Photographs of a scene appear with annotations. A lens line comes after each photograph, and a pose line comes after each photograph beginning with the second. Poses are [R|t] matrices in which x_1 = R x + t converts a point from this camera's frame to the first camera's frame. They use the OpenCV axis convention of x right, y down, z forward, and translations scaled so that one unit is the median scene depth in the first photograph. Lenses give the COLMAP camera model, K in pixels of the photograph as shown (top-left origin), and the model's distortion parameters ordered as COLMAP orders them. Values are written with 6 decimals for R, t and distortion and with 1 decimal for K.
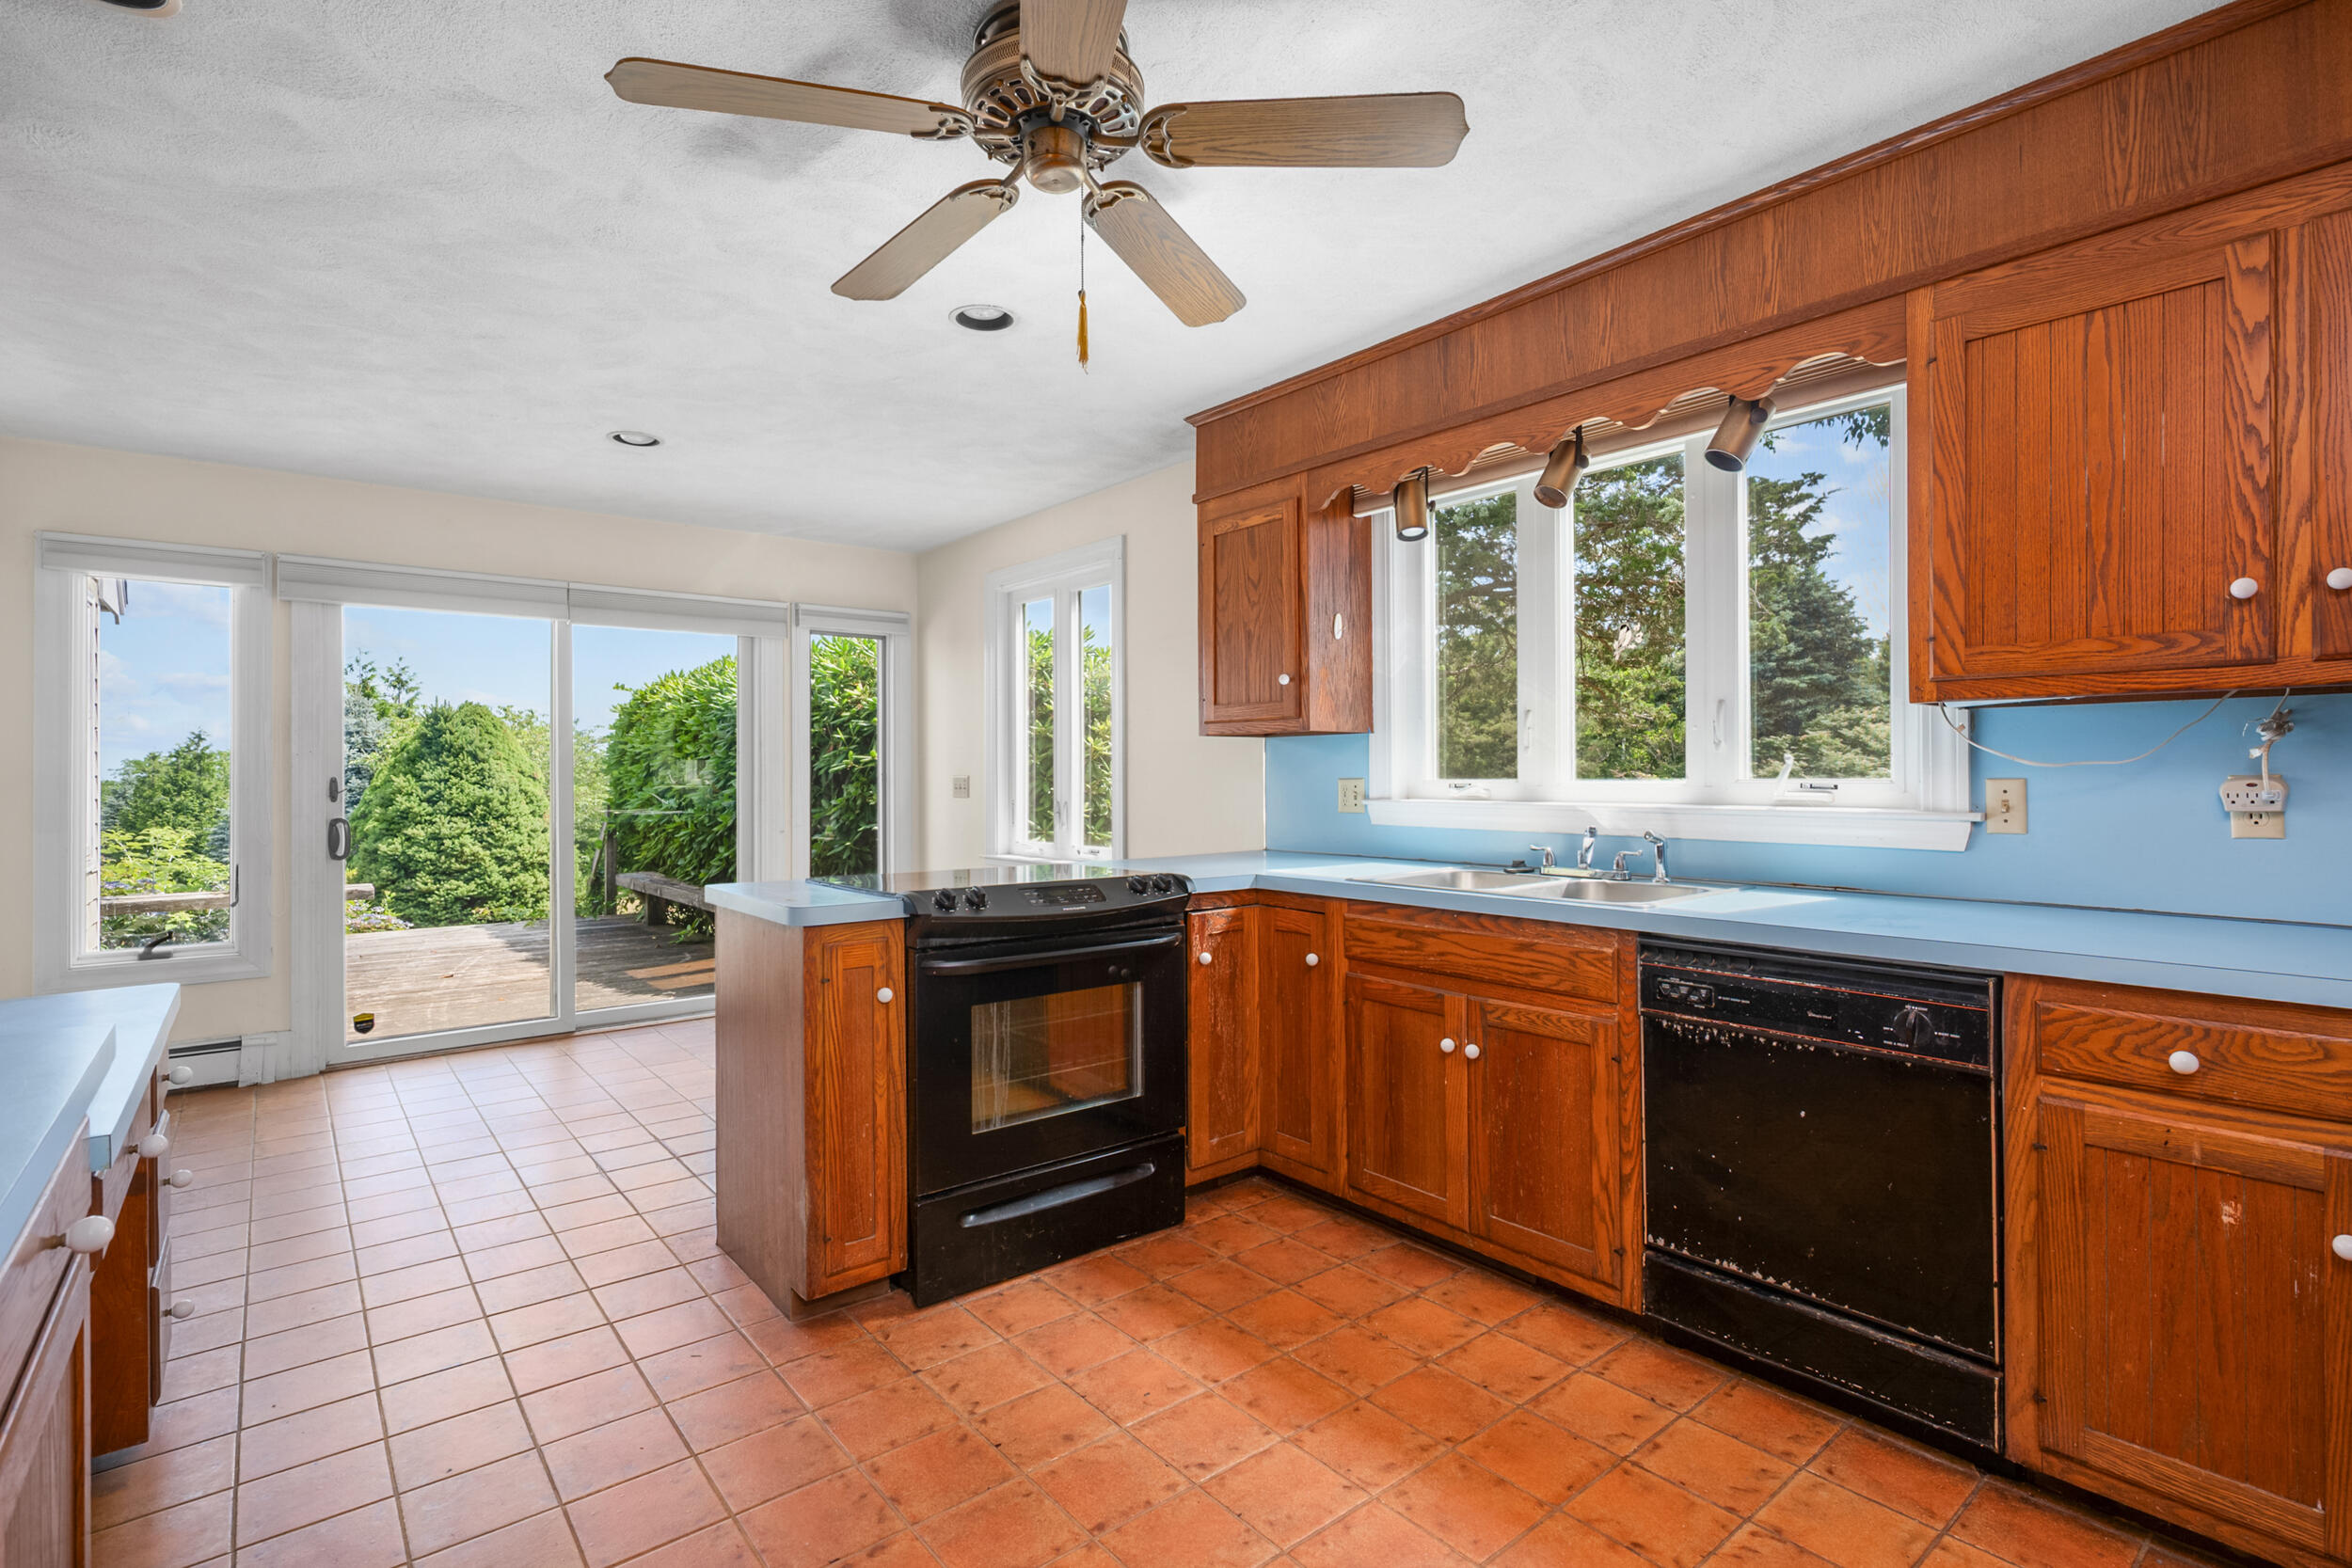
lens RADIAL K [[1110.7, 0, 1179.6], [0, 1110.7, 775.9], [0, 0, 1]] dist [0.001497, 0.000064]
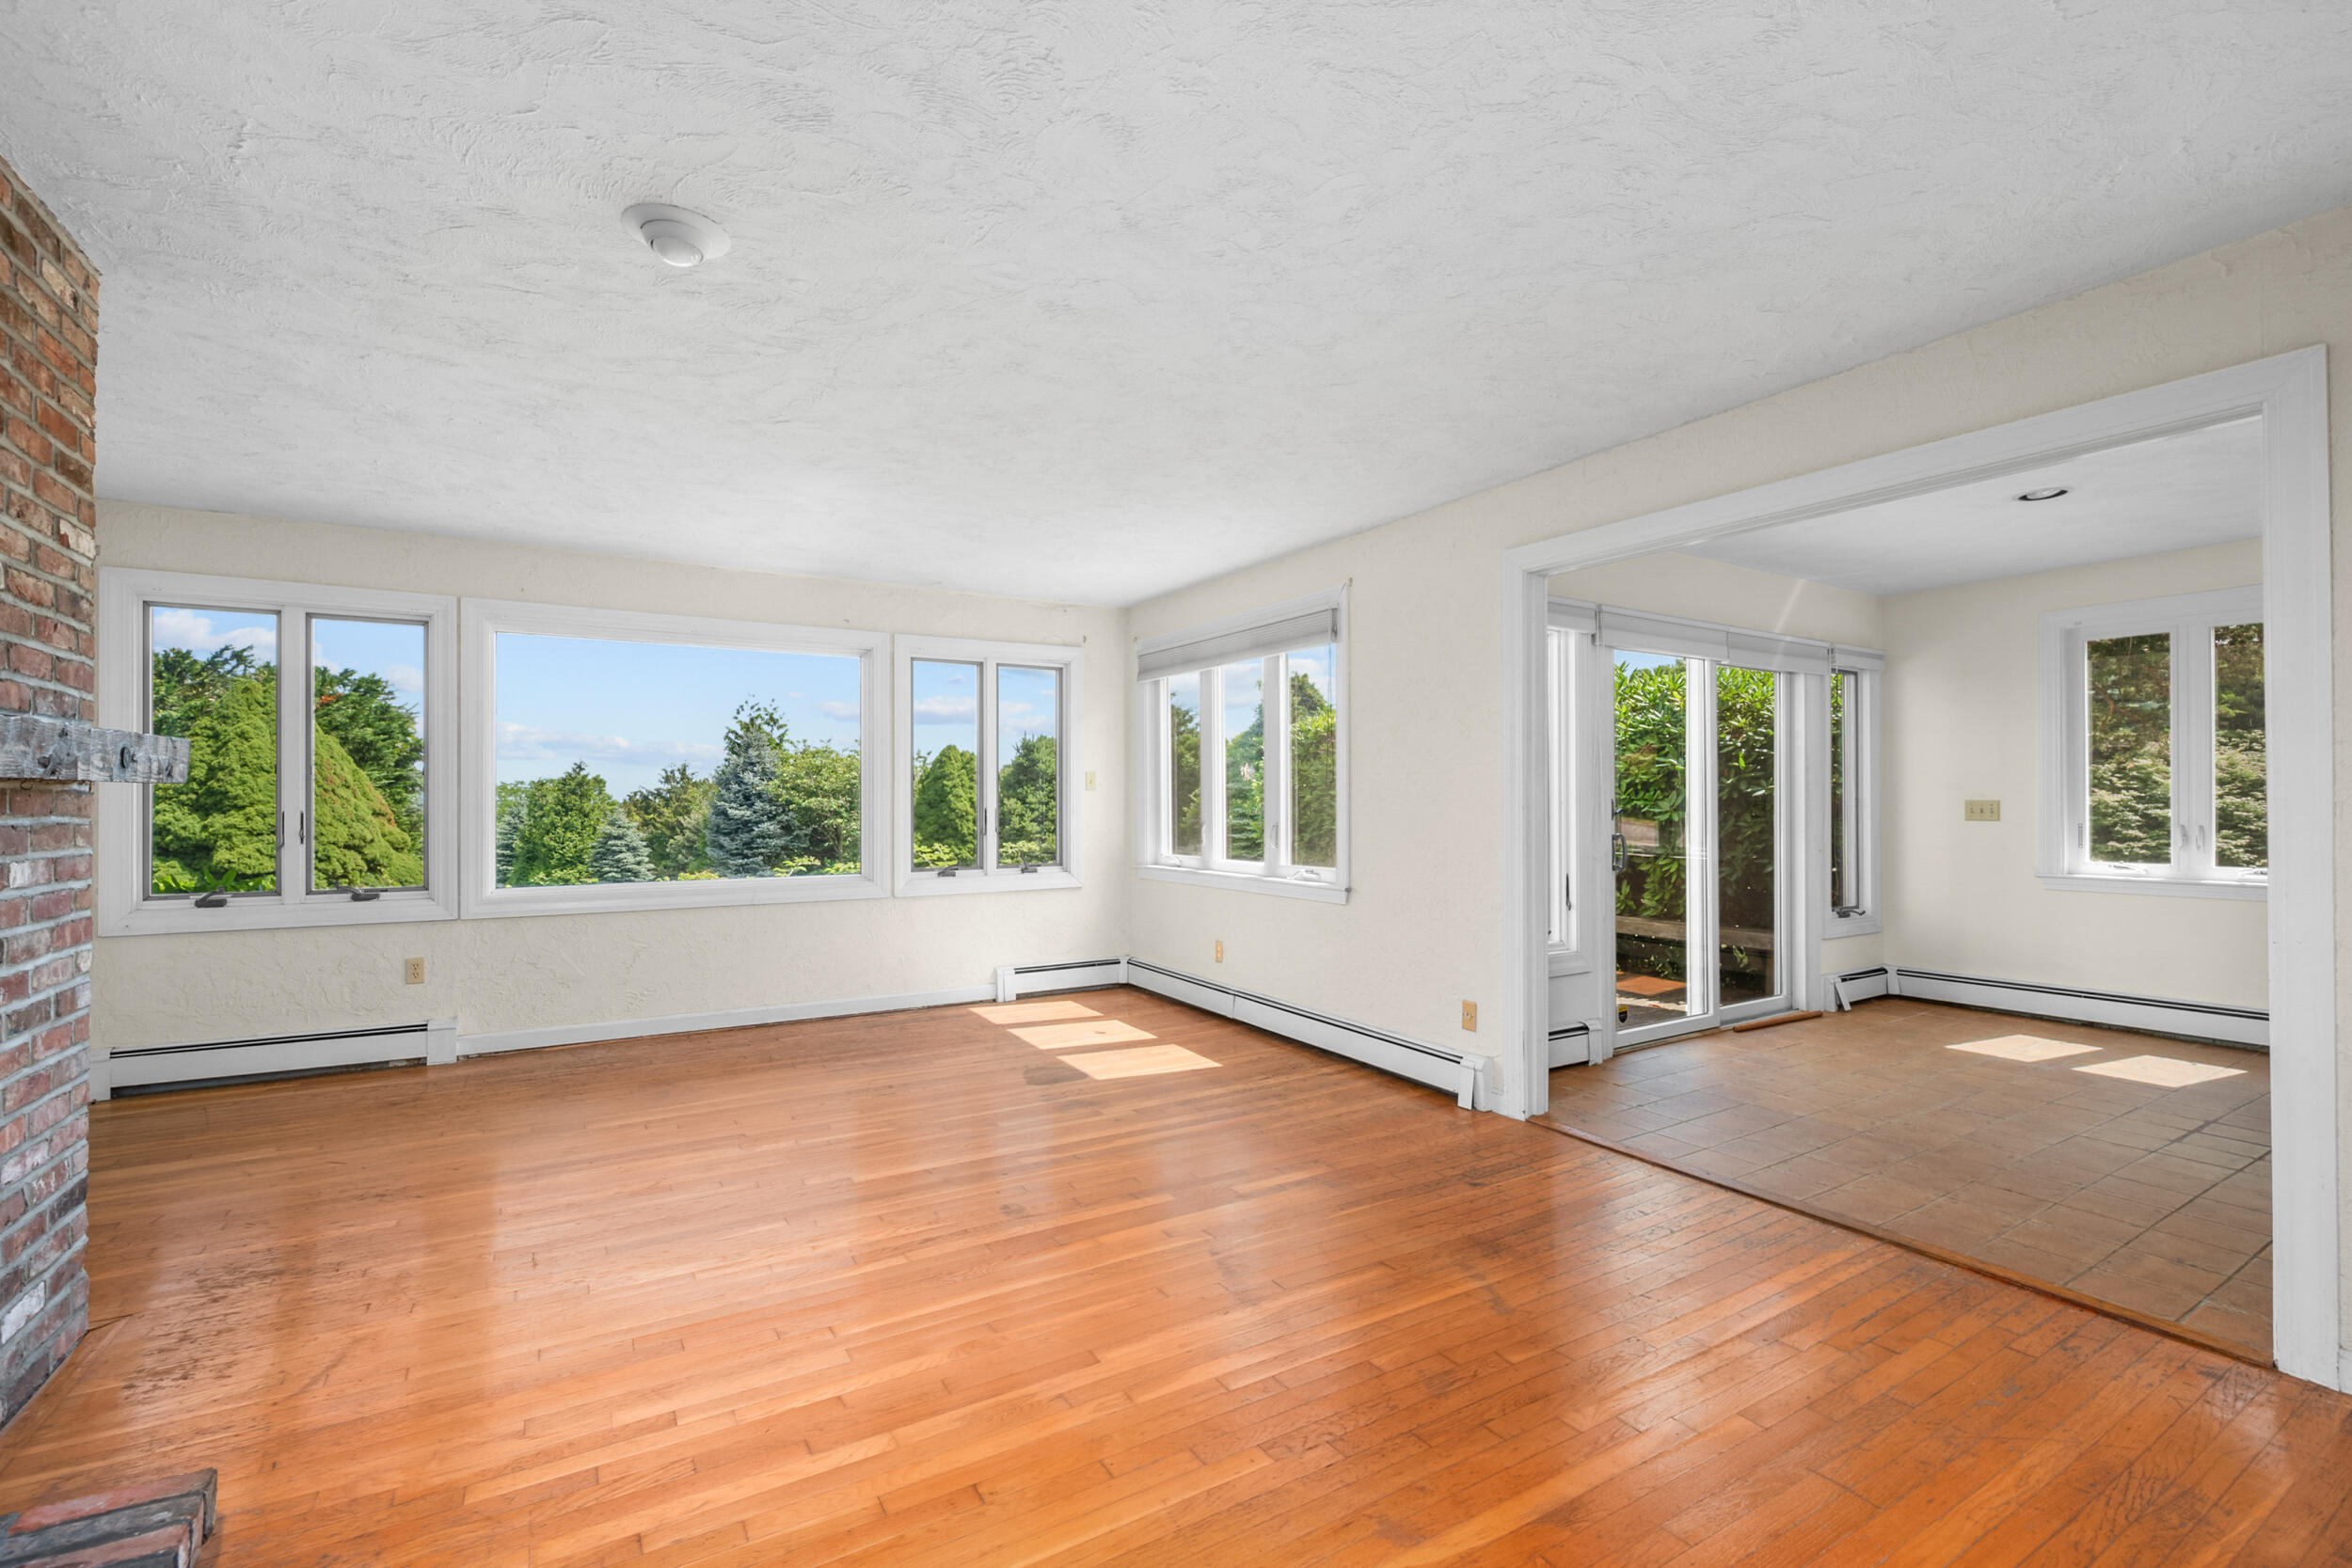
lens RADIAL K [[1019.9, 0, 1183.7], [0, 1019.9, 794.0], [0, 0, 1]] dist [-0.002417, -0.000347]
pose [[0.991617, 0.002092, -0.129195, -1.161943], [-0.003130, 0.999964, -0.007828, 0.007170], [0.129174, 0.008167, 0.991588, -0.109640]]
